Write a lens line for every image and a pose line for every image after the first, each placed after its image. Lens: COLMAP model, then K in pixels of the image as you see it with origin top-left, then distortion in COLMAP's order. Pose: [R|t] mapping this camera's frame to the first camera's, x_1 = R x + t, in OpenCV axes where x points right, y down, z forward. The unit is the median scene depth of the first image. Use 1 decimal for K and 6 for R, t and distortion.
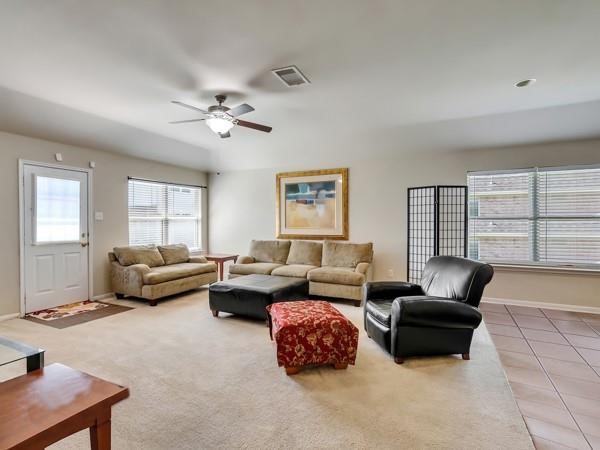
lens RADIAL K [[306.8, 0, 295.0], [0, 306.8, 224.6], [0, 0, 1]] dist [-0.007133, 0.005331]
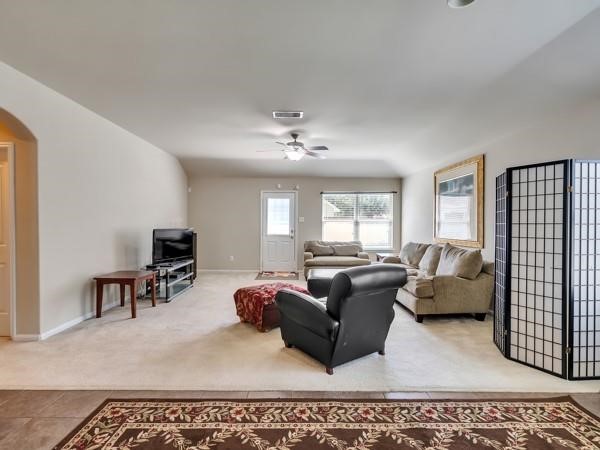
lens RADIAL K [[306.8, 0, 296.4], [0, 306.8, 223.7], [0, 0, 1]] dist [-0.007133, 0.005331]
pose [[0.444736, 0.003263, -0.895656, 0.764485], [-0.013945, 0.999897, -0.003281, -0.001744], [0.895553, 0.013949, 0.444736, 0.284344]]
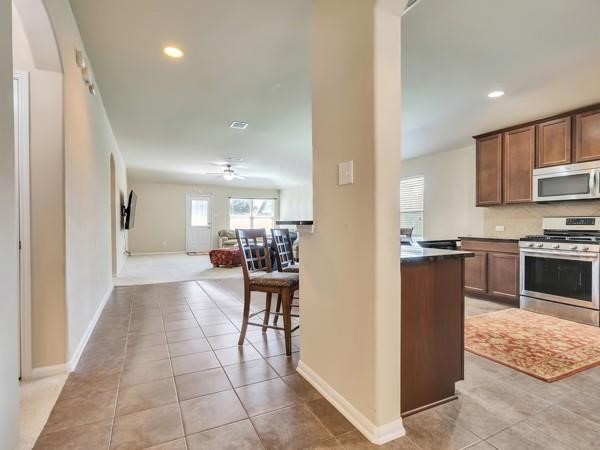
lens RADIAL K [[306.8, 0, 295.9], [0, 306.8, 224.3], [0, 0, 1]] dist [-0.007133, 0.005331]
pose [[0.792234, 0.004894, -0.610198, 1.240687], [-0.009371, 0.999947, -0.004147, 0.042097], [0.610145, 0.009003, 0.792238, -0.447945]]
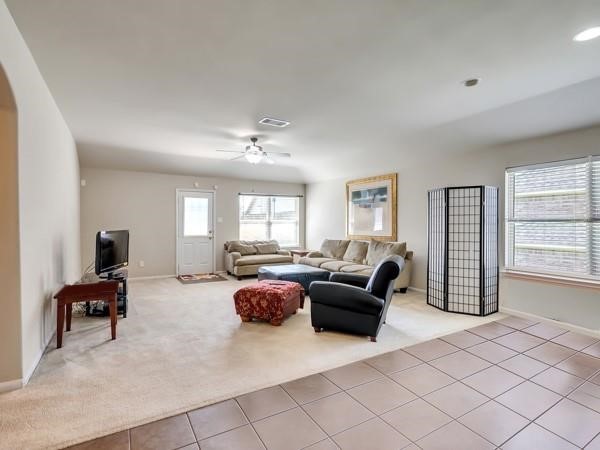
lens RADIAL K [[306.8, 0, 296.0], [0, 306.8, 225.0], [0, 0, 1]] dist [-0.007133, 0.005331]
pose [[0.833605, 0.004058, -0.552346, 0.548560], [-0.007162, 0.999968, -0.003462, 0.000219], [0.552315, 0.006842, 0.833608, -0.082612]]
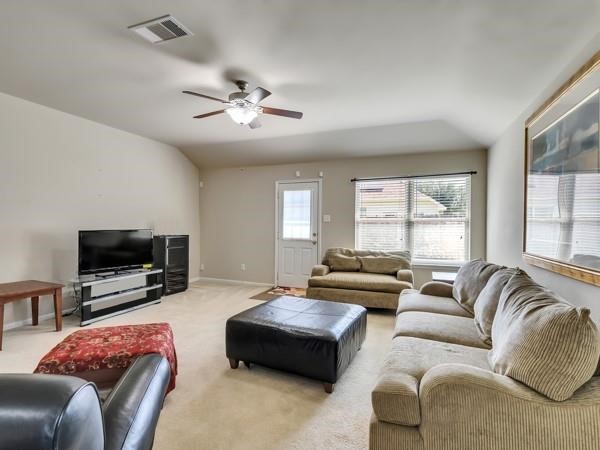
lens RADIAL K [[306.8, 0, 297.5], [0, 306.8, 226.1], [0, 0, 1]] dist [-0.007133, 0.005331]
pose [[0.080794, 0.009006, -0.996690, 0.488641], [-0.015972, 0.999842, 0.007740, -0.007088], [0.996603, 0.015293, 0.080925, 0.814462]]
